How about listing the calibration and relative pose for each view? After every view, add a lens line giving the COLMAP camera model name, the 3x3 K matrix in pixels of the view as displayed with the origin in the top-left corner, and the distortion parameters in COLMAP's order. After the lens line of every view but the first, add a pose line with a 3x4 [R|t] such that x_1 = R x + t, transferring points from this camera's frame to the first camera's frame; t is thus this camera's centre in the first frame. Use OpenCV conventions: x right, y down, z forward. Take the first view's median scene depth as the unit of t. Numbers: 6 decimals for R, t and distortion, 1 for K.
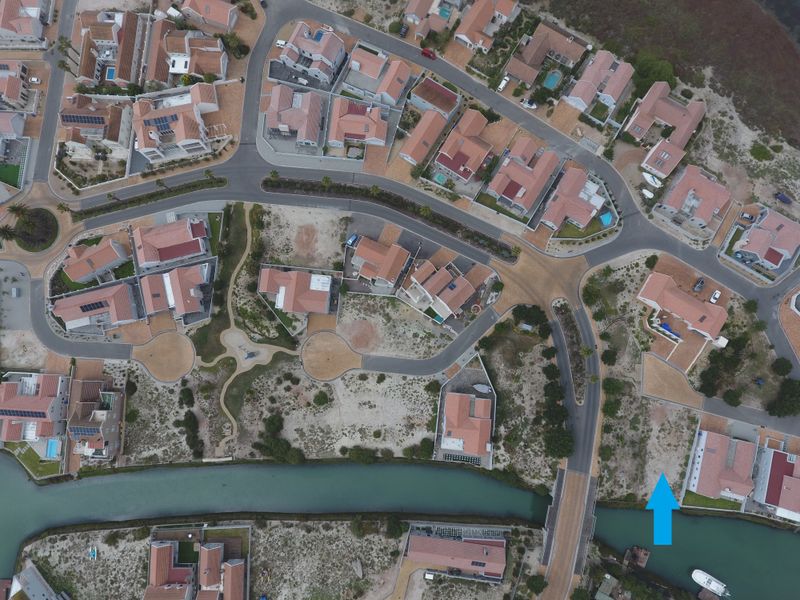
lens RADIAL K [[470.0, 0, 389.7], [0, 470.0, 307.0], [0, 0, 1]] dist [-0.005162, 0.000915]
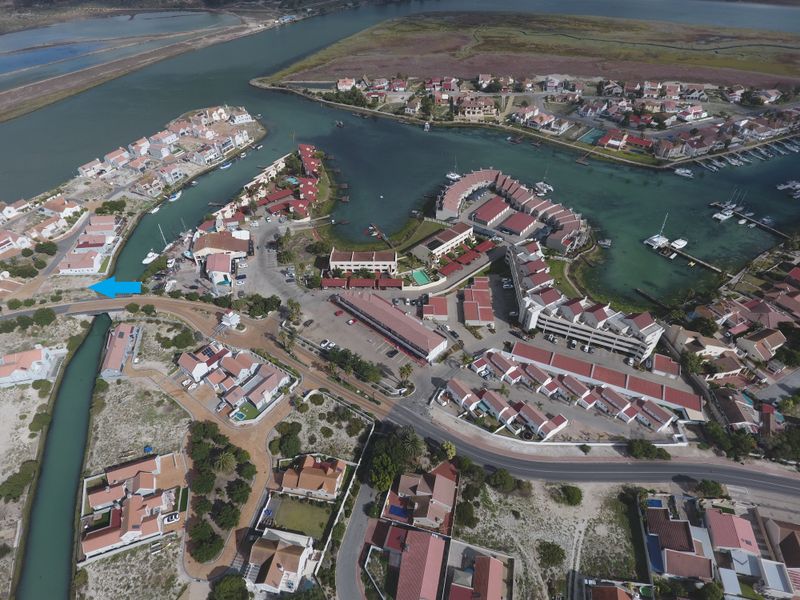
lens RADIAL K [[470.0, 0, 389.7], [0, 470.0, 307.0], [0, 0, 1]] dist [-0.005162, 0.000915]
pose [[-0.328598, -0.604838, 0.725393, -1.114843], [0.941550, -0.149434, 0.301916, 0.885794], [-0.074212, 0.782203, 0.618588, -0.090812]]
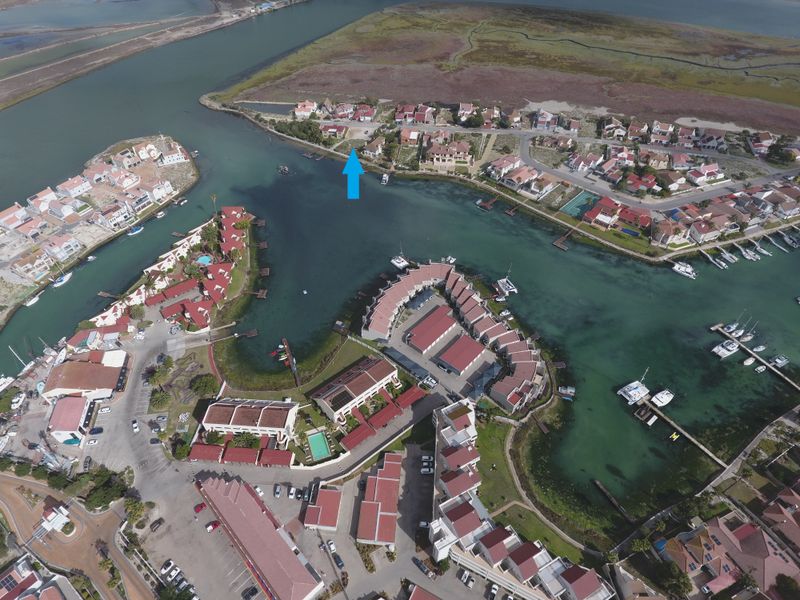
lens RADIAL K [[471.2, 0, 389.9], [0, 471.2, 306.3], [0, 0, 1]] dist [-0.004761, 0.000788]
pose [[-0.288599, -0.660356, 0.693283, -0.572802], [0.953568, -0.133101, 0.270171, 1.403306], [-0.086132, 0.739063, 0.668107, -0.326759]]
